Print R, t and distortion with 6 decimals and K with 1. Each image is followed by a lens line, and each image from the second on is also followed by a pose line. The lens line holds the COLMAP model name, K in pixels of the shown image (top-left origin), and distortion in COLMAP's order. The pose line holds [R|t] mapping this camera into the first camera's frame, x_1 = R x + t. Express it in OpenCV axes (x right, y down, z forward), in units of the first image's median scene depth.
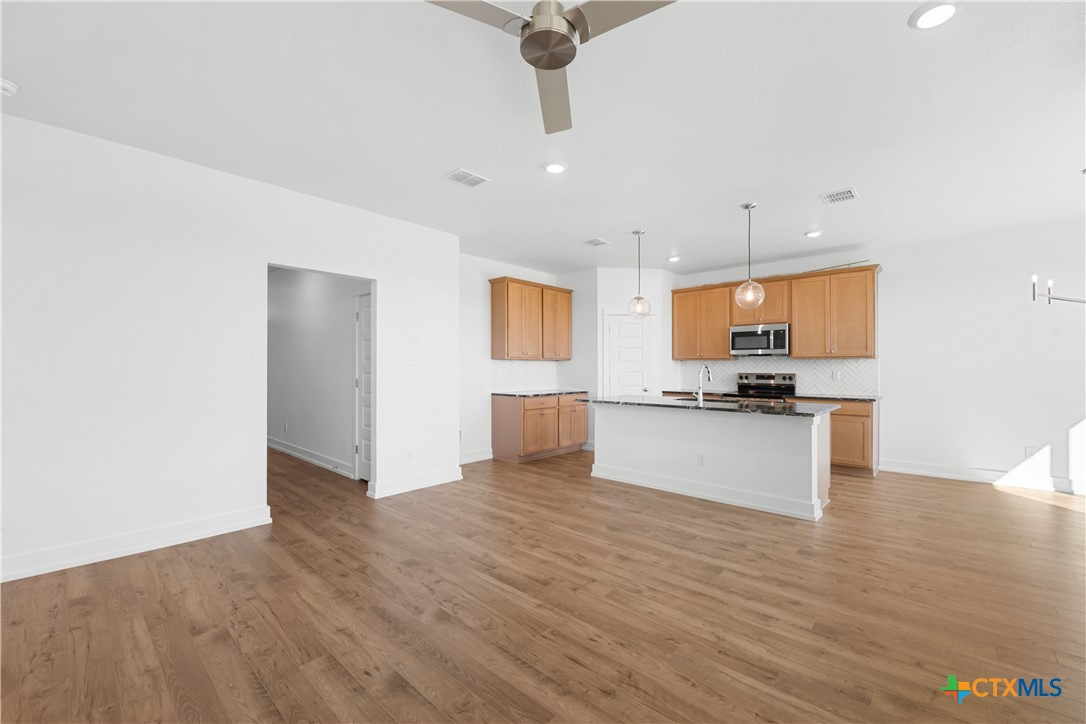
lens RADIAL K [[432.2, 0, 545.9], [0, 432.2, 369.0], [0, 0, 1]] dist [-0.010131, -0.000785]
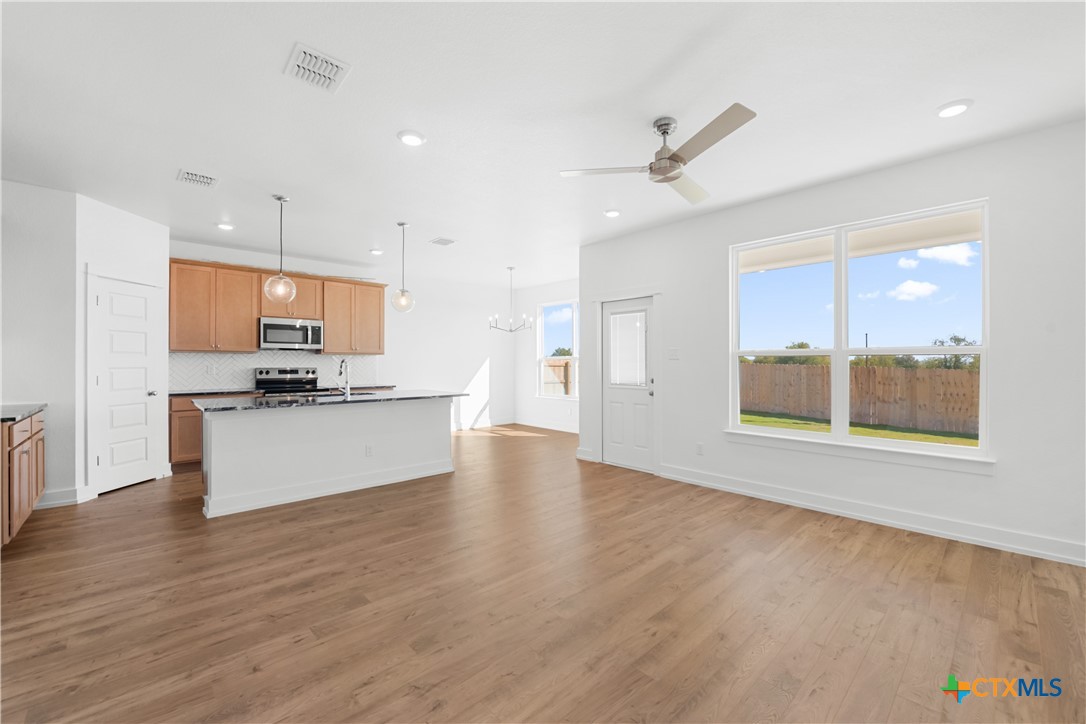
lens RADIAL K [[432.2, 0, 545.9], [0, 432.2, 360.3], [0, 0, 1]] dist [-0.010131, -0.000785]
pose [[0.093584, 0.006173, 0.995592, -0.454877], [0.001027, 0.999980, -0.006297, -0.000277], [-0.995611, 0.001611, 0.093576, 0.341012]]
